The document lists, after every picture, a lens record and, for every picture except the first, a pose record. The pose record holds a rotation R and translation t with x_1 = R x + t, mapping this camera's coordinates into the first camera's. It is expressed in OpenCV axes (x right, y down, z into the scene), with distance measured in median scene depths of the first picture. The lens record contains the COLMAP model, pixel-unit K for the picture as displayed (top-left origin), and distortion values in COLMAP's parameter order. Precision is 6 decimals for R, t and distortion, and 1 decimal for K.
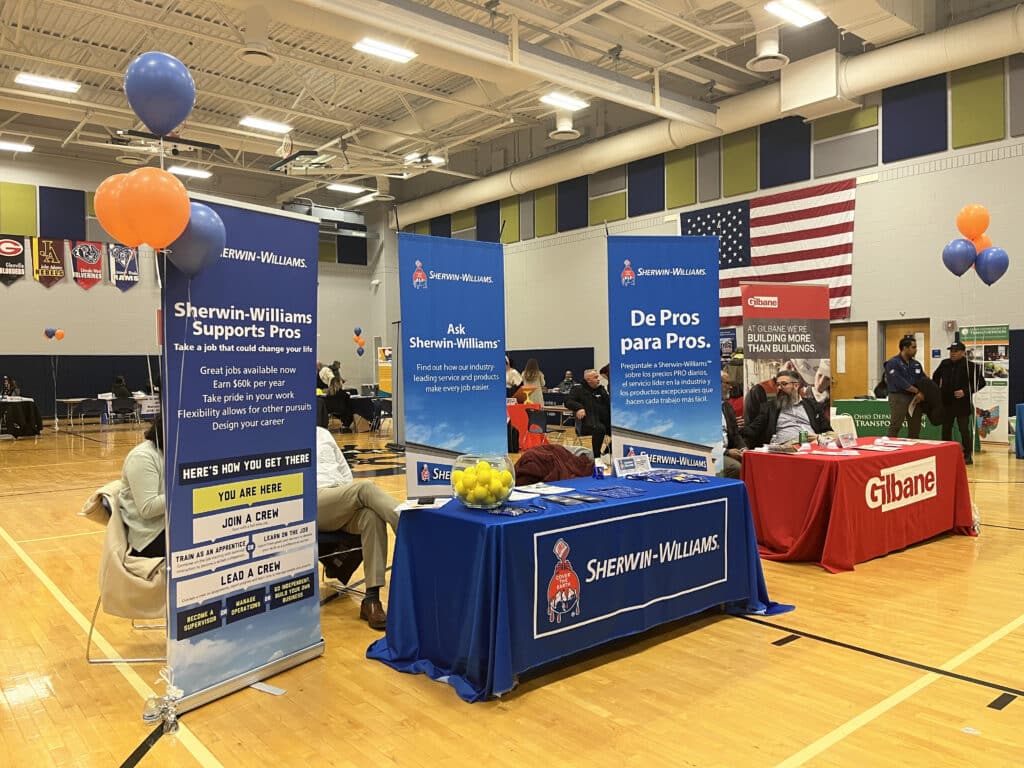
lens RADIAL K [[773.8, 0, 519.1], [0, 773.8, 384.6], [0, 0, 1]] dist [0.043963, -0.027480]
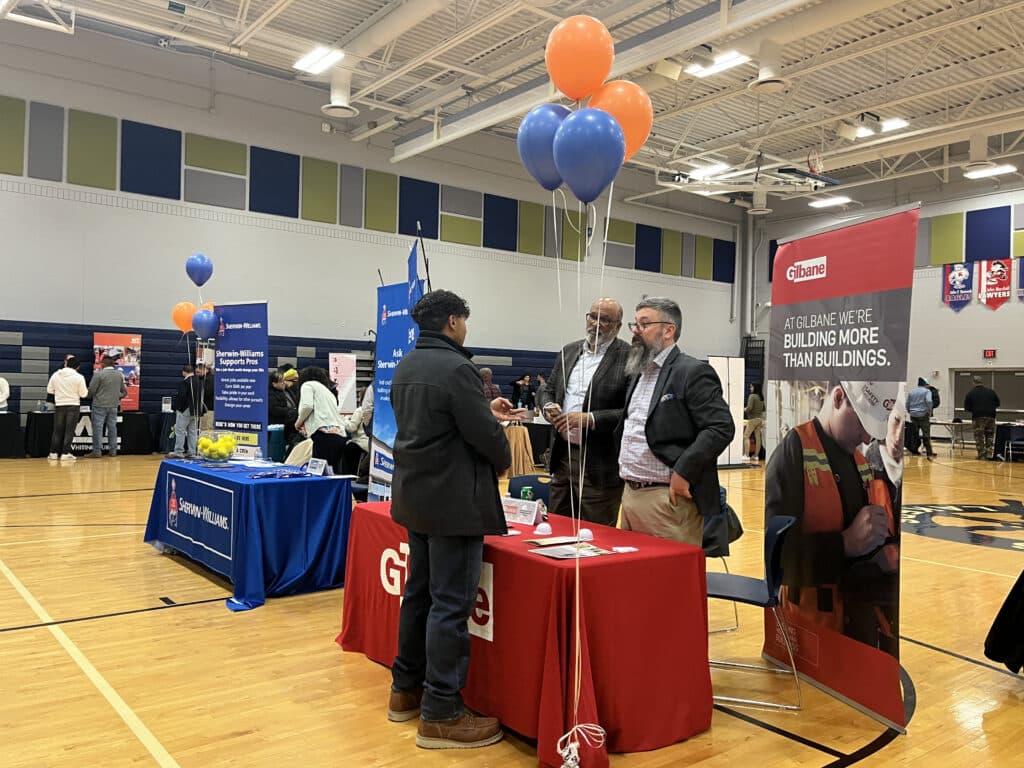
lens RADIAL K [[841.6, 0, 520.9], [0, 841.6, 382.6], [0, 0, 1]] dist [0.026822, 0.000899]
pose [[-0.020289, 0.005359, -0.999780, 1.354993], [-0.043791, 0.999021, 0.006243, -0.041929], [0.998835, 0.043908, -0.020035, 1.273205]]
